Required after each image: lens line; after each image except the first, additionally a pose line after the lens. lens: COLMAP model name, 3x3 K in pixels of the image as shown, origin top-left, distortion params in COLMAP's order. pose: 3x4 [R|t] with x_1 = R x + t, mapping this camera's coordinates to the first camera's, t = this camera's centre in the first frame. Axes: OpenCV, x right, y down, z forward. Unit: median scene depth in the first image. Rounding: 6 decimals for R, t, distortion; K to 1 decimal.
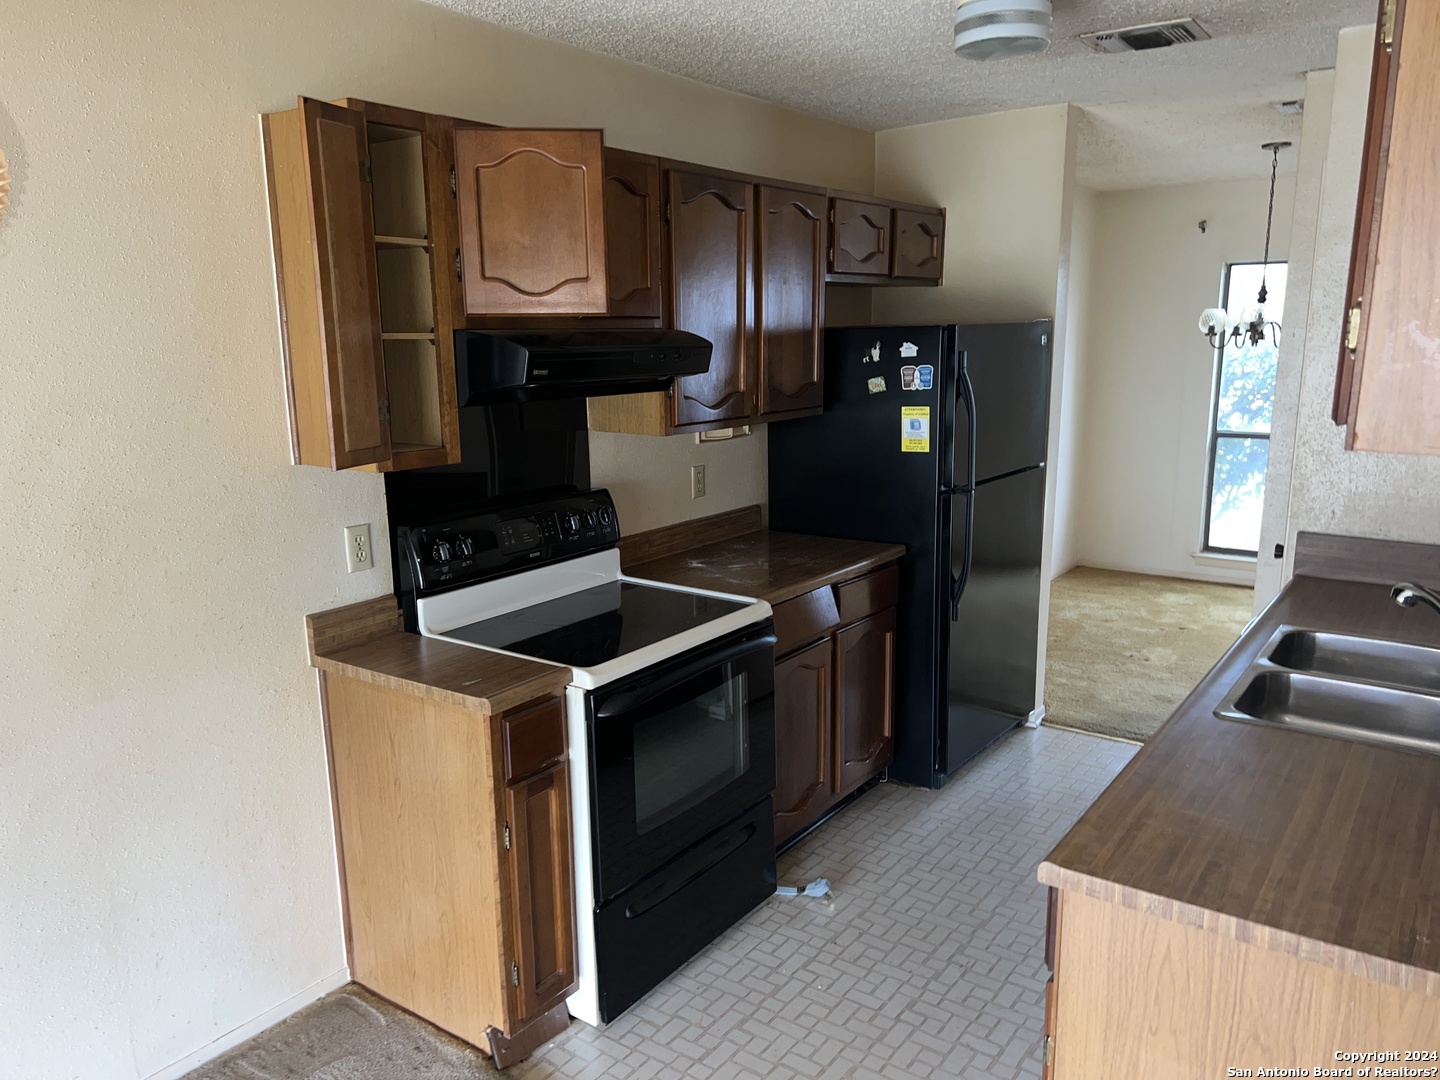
lens RADIAL K [[1101.1, 0, 718.7], [0, 1101.1, 564.6], [0, 0, 1]] dist [-0.005495, -0.005889]
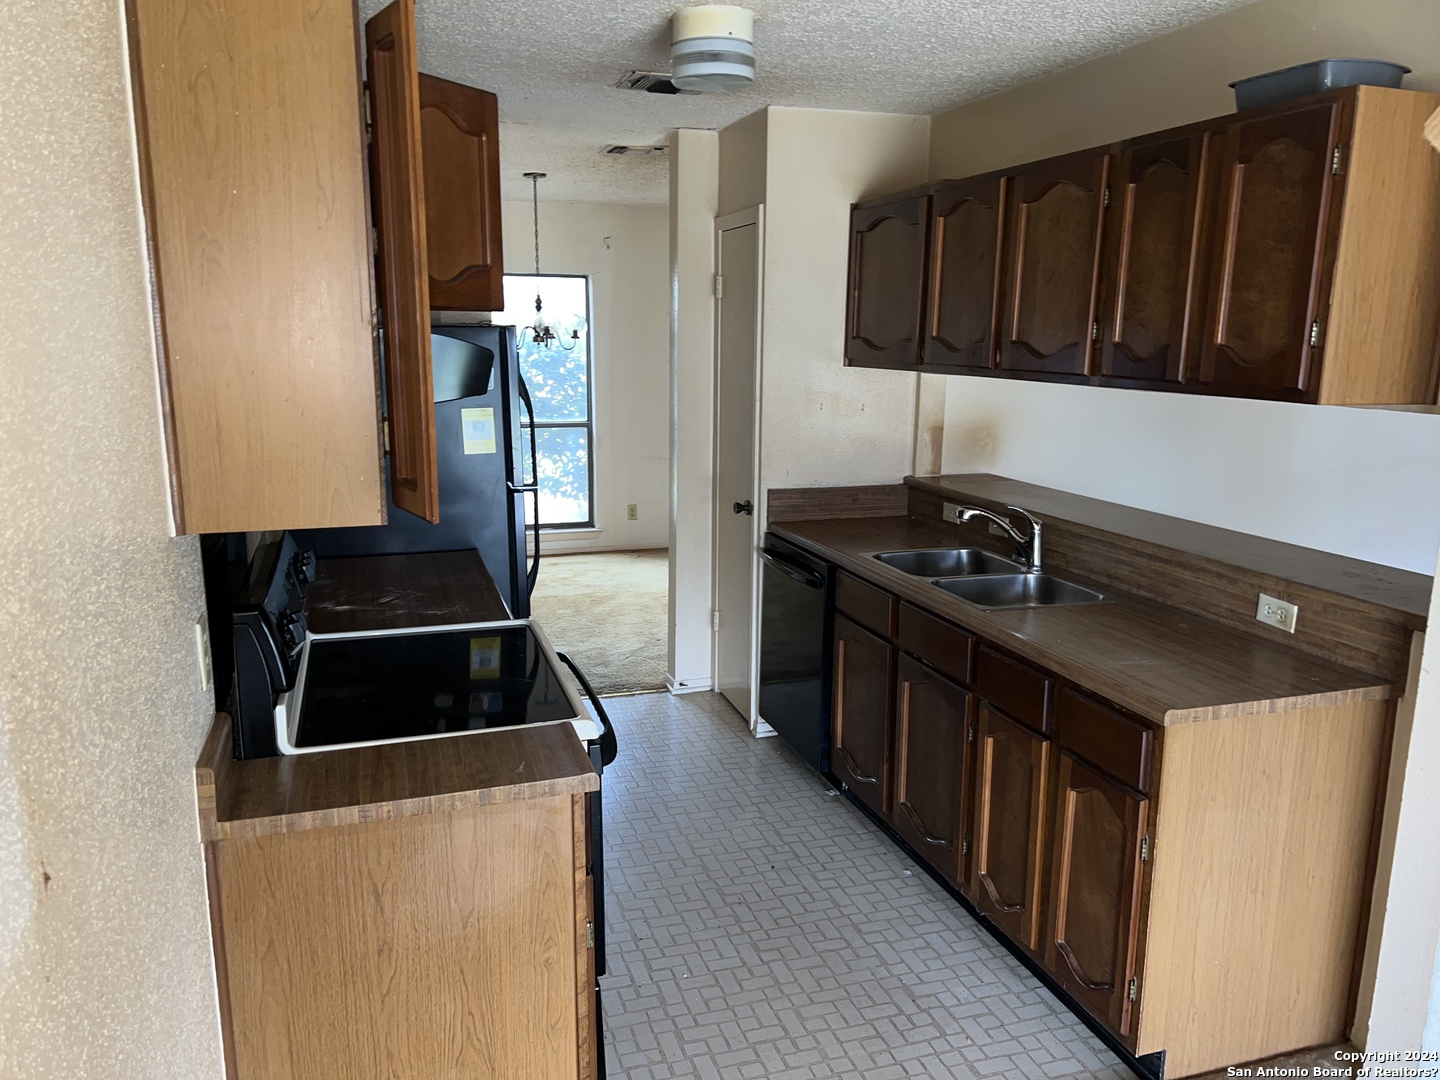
lens RADIAL K [[1080.0, 0, 720.0], [0, 1080.0, 540.0], [0, 0, 1]] dist [-0.002557, -0.003482]
pose [[0.592345, -0.146412, 0.792270, -0.691929], [0.161490, 0.984970, 0.061284, -0.076678], [-0.789334, 0.091643, 0.607086, 0.369034]]
